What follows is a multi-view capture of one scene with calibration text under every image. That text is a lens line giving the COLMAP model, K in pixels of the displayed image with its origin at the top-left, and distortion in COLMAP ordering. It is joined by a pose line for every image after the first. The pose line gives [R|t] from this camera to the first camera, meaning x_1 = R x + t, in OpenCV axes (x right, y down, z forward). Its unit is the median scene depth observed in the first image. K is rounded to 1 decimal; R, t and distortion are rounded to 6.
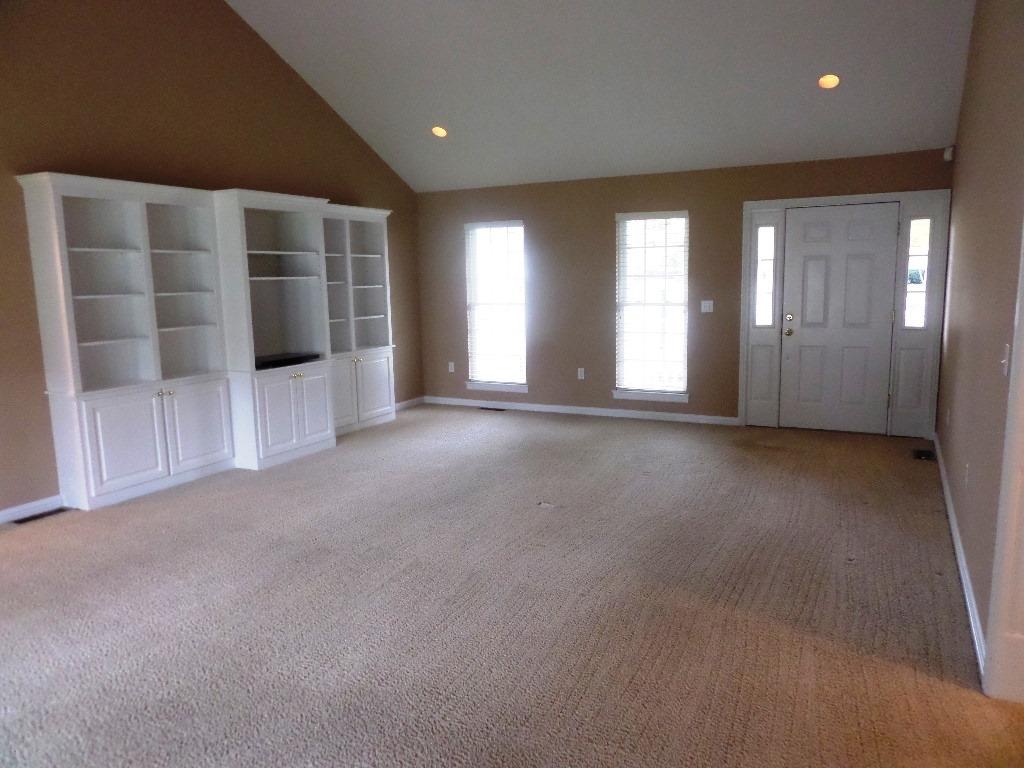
lens RADIAL K [[724.3, 0, 512.0], [0, 724.3, 384.0], [0, 0, 1]] dist [-0.023143, 0.000577]
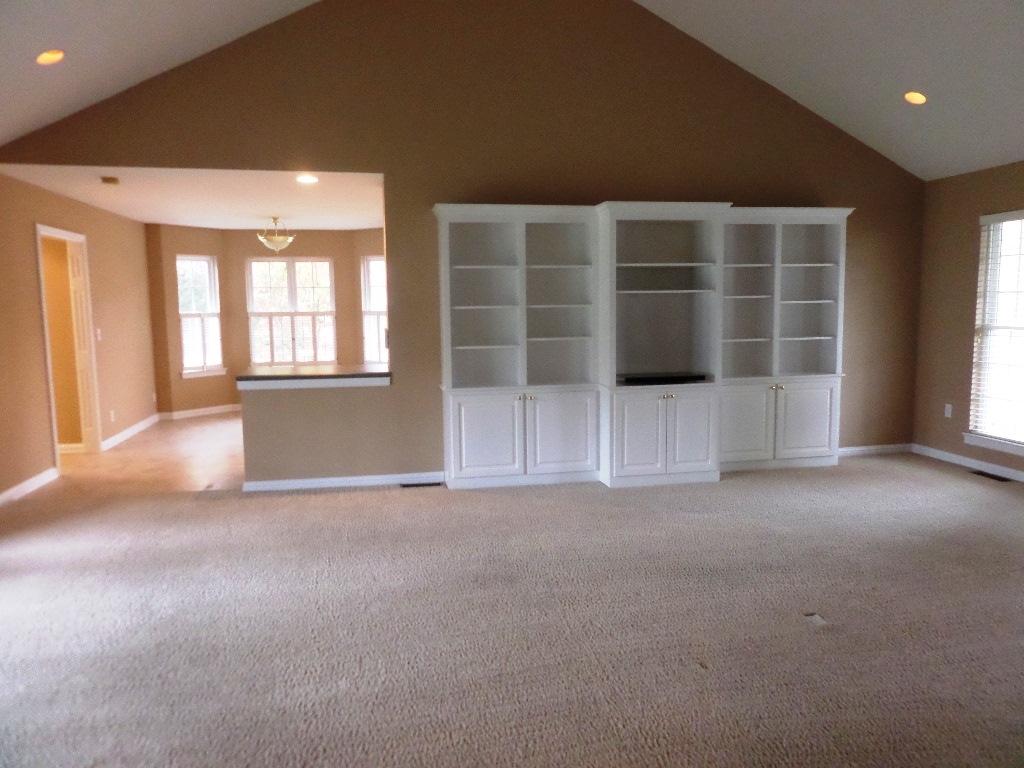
lens RADIAL K [[724.3, 0, 512.0], [0, 724.3, 384.0], [0, 0, 1]] dist [-0.023143, 0.000577]
pose [[0.614398, 0.094375, -0.783332, 0.307479], [-0.110187, 0.993354, 0.033254, -0.036386], [0.781264, 0.065882, 0.620714, 0.268077]]
